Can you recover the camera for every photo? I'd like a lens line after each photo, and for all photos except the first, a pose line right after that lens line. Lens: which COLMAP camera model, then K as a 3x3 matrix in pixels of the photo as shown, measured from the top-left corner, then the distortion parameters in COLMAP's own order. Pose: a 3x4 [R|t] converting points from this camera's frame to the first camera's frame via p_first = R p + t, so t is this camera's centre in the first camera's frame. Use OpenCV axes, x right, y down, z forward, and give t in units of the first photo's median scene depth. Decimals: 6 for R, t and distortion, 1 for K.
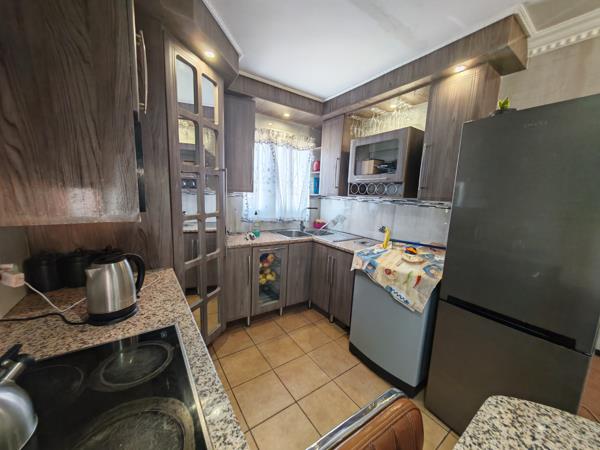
lens RADIAL K [[224.2, 0, 297.7], [0, 224.2, 228.7], [0, 0, 1]] dist [-0.001899, 0.000300]
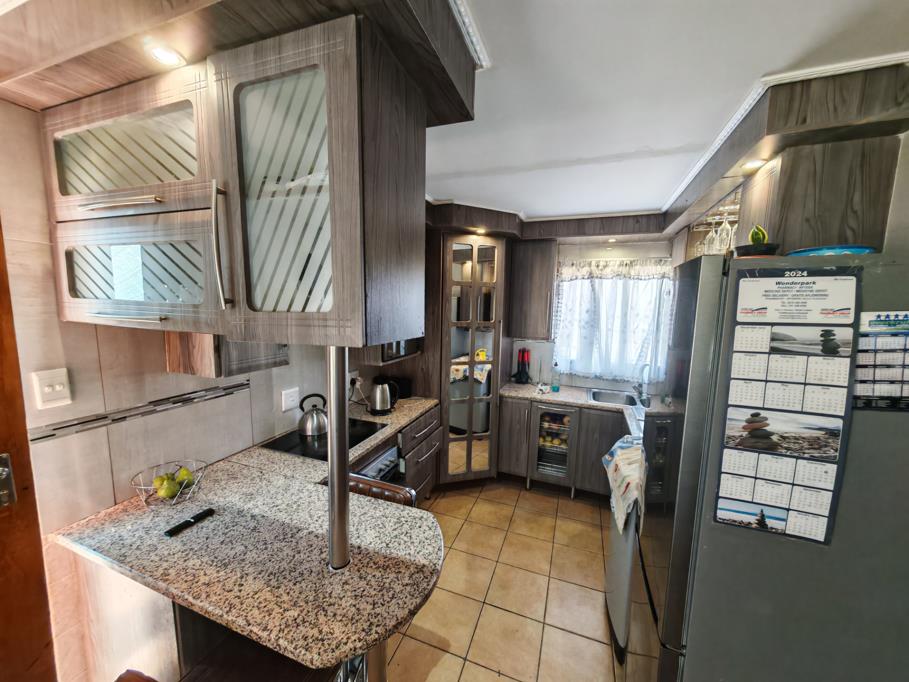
lens RADIAL K [[339.7, 0, 450.7], [0, 339.7, 344.1], [0, 0, 1]] dist [-0.001899, 0.000300]
pose [[0.561198, 0.064974, -0.825128, 0.706015], [-0.125014, 0.992131, -0.006902, -0.092858], [0.818186, 0.107026, 0.564904, -0.071762]]
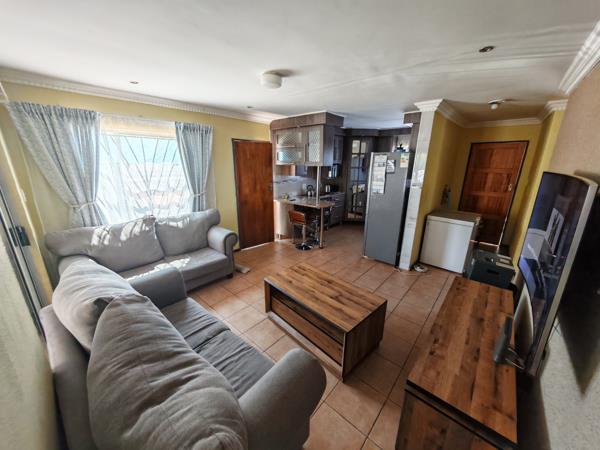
lens RADIAL K [[224.2, 0, 298.1], [0, 224.2, 226.8], [0, 0, 1]] dist [-0.001899, 0.000300]
pose [[0.226432, 0.231120, -0.946209, 2.083056], [-0.145231, 0.968593, 0.201833, 0.049420], [0.963139, 0.091717, 0.252886, -0.528013]]
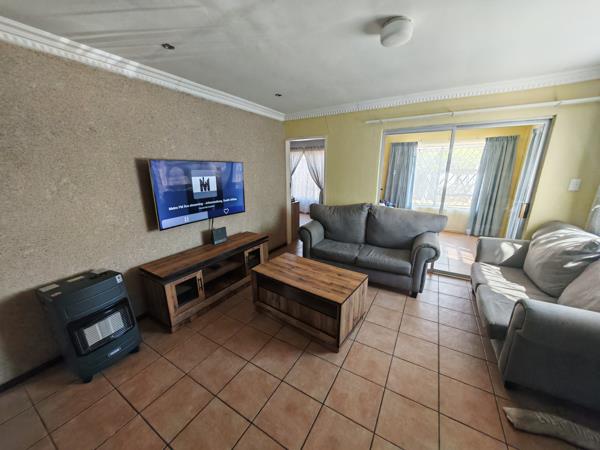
lens RADIAL K [[224.2, 0, 298.9], [0, 224.2, 227.5], [0, 0, 1]] dist [-0.001899, 0.000300]
pose [[-0.404308, -0.275668, 0.872090, 0.432477], [0.128512, 0.926916, 0.352578, -0.071364], [-0.905549, 0.254624, -0.339333, 0.167168]]
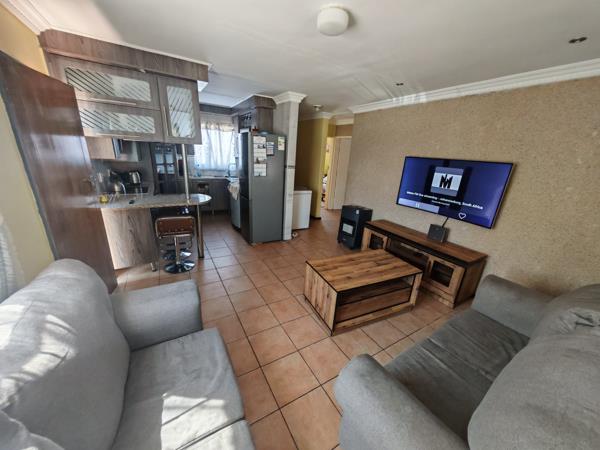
lens RADIAL K [[224.2, 0, 298.6], [0, 224.2, 226.6], [0, 0, 1]] dist [-0.001899, 0.000300]
pose [[0.996167, 0.044664, -0.075212, 1.022598], [-0.031908, 0.986112, 0.162988, 0.143600], [0.081447, -0.159963, 0.983757, -1.188906]]
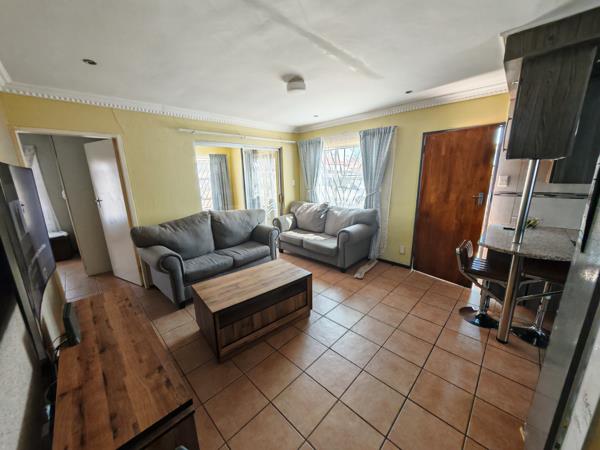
lens RADIAL K [[224.2, 0, 299.8], [0, 224.2, 227.2], [0, 0, 1]] dist [-0.001899, 0.000300]
pose [[-0.983010, 0.024209, -0.181948, 1.229638], [-0.045313, 0.928577, 0.368362, -0.117231], [0.177870, 0.370349, -0.911704, 0.710608]]
